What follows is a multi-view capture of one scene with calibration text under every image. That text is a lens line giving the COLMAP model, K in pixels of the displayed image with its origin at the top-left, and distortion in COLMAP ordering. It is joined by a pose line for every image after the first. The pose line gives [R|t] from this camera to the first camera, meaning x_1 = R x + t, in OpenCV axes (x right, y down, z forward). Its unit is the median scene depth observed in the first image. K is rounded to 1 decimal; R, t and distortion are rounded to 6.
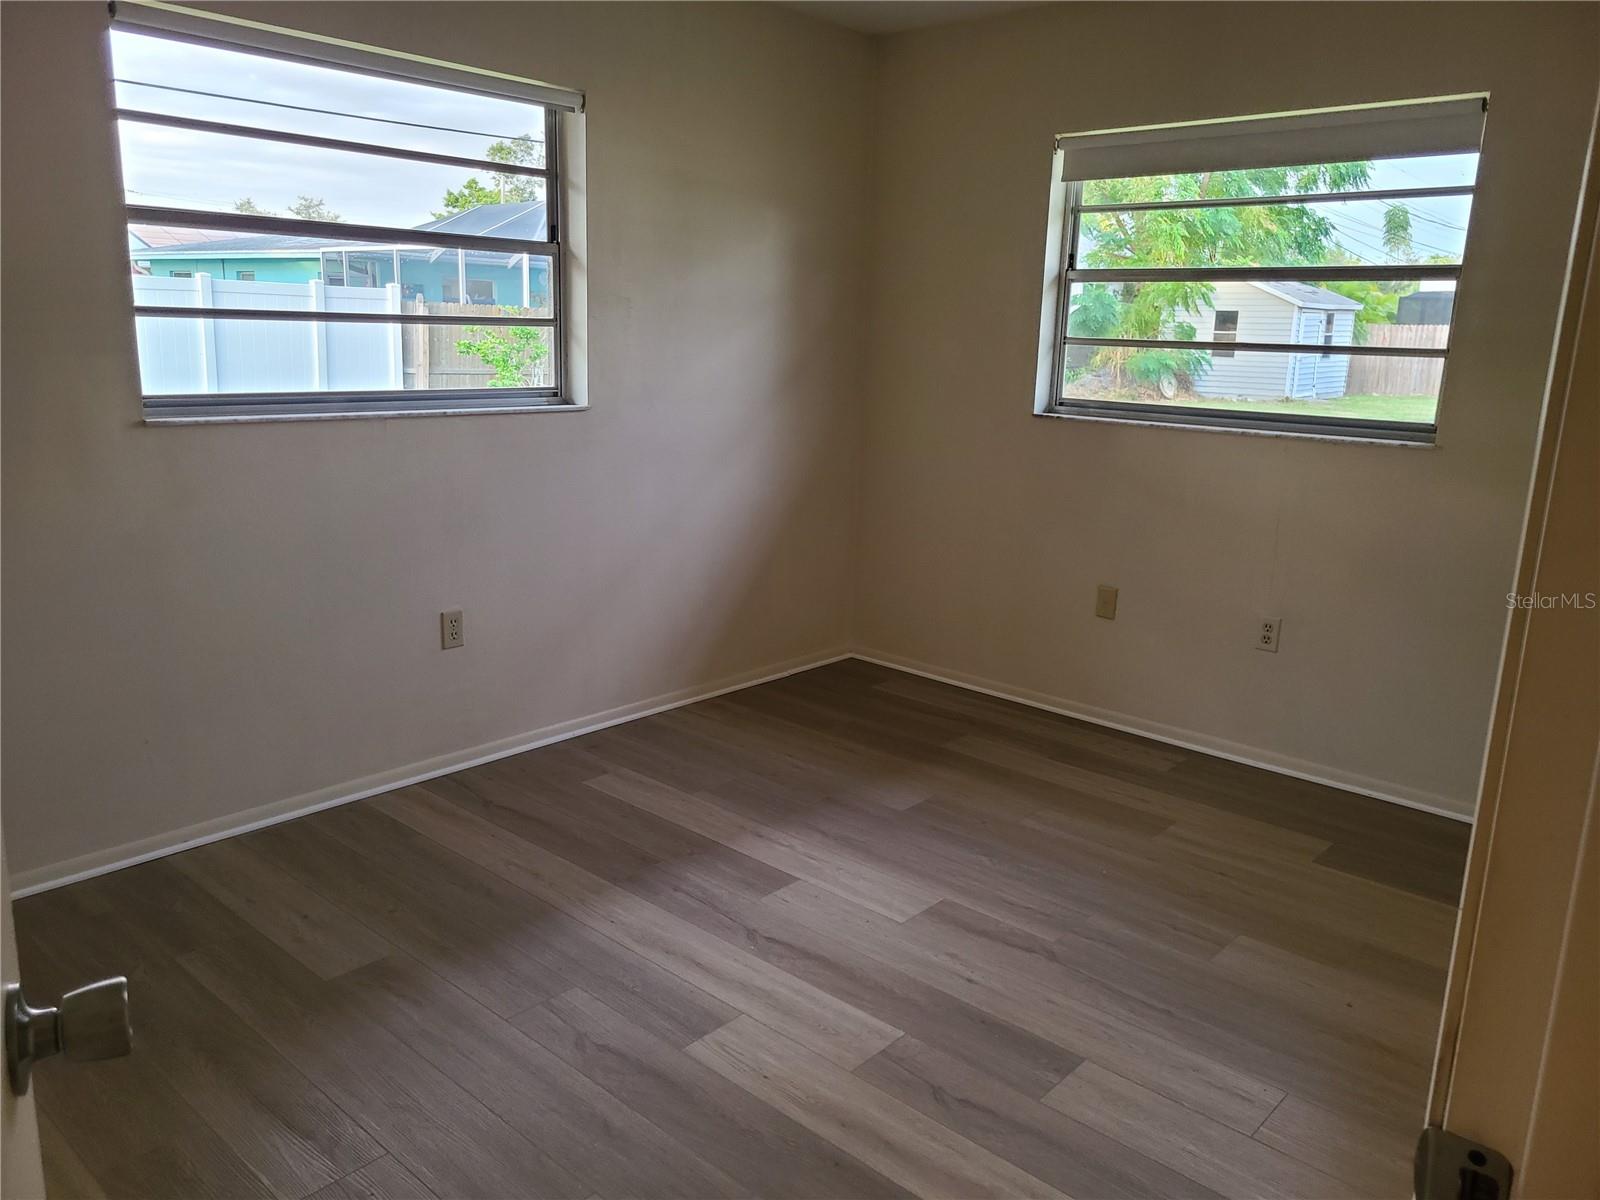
lens RADIAL K [[1189.8, 0, 771.1], [0, 1189.8, 562.0], [0, 0, 1]] dist [0.013833, 0.003361]
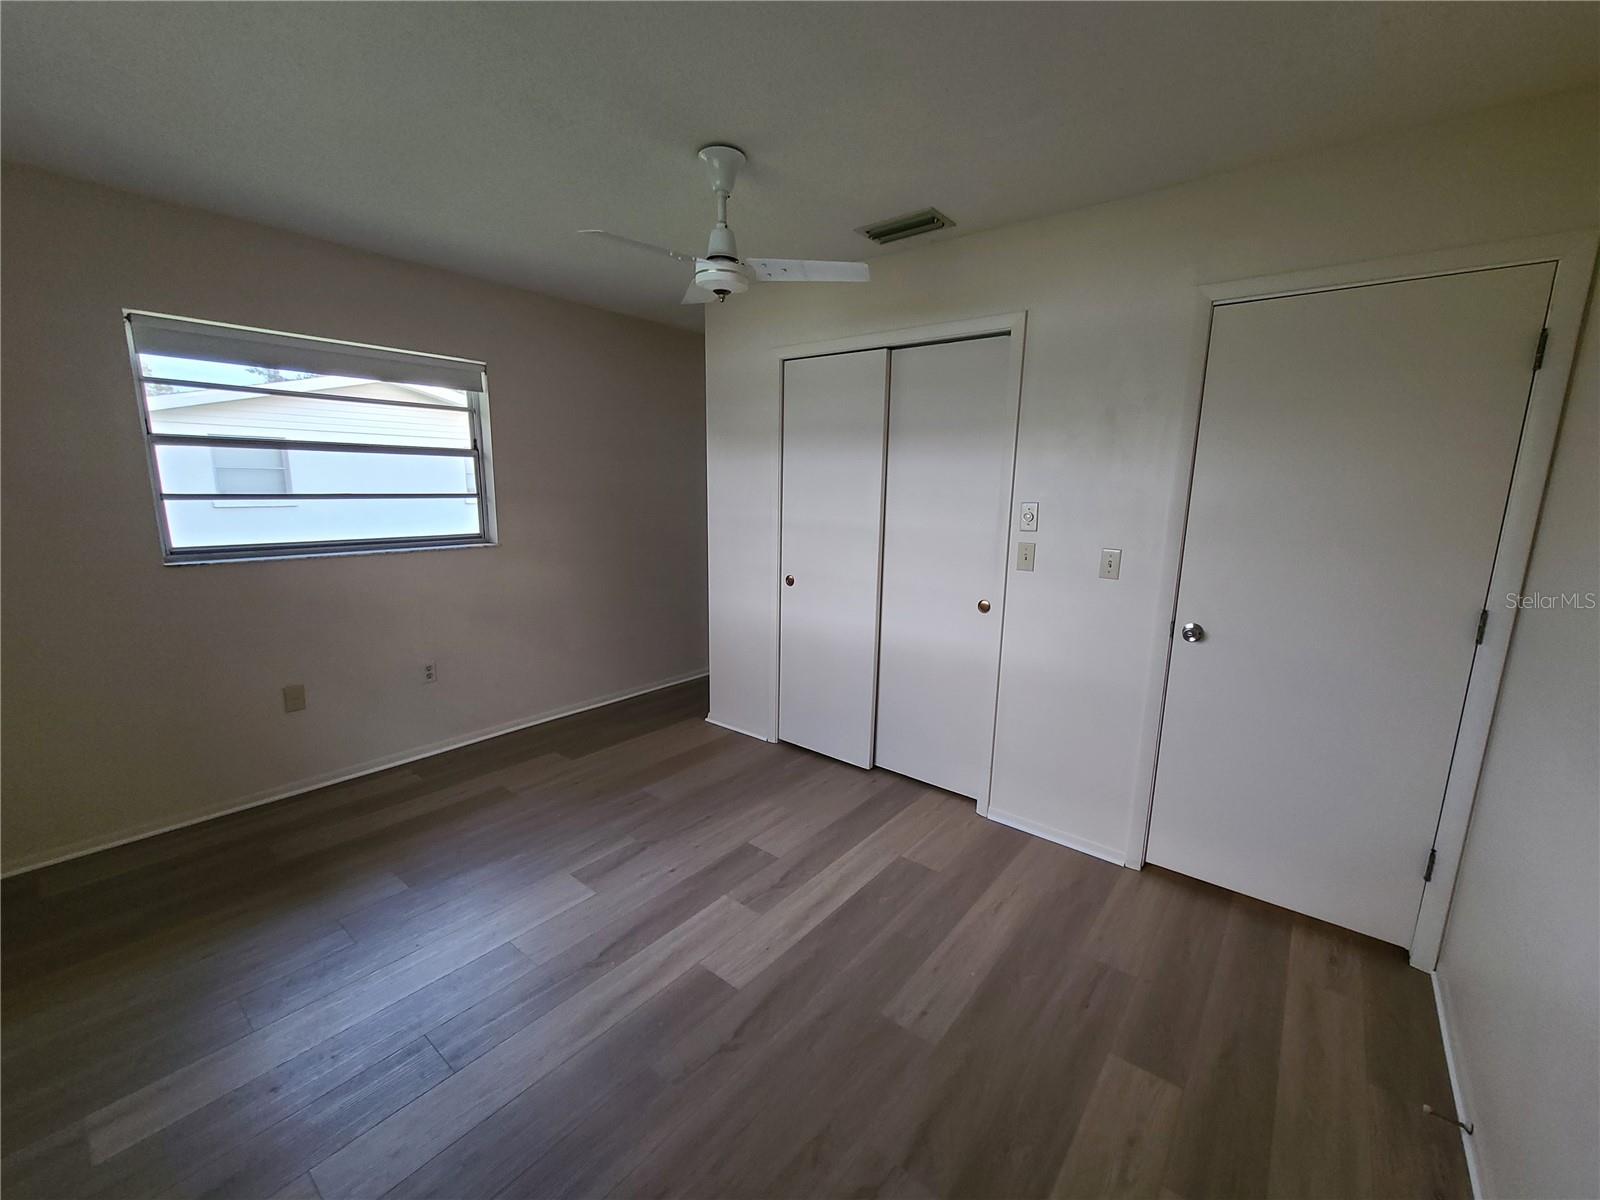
lens RADIAL K [[650.0, 0, 814.6], [0, 650.0, 605.6], [0, 0, 1]] dist [0.000916, -0.000457]
pose [[-0.068122, -0.221684, 0.972736, -0.638301], [0.180914, 0.956092, 0.230560, -0.188601], [-0.981137, 0.191687, -0.025025, 0.687658]]
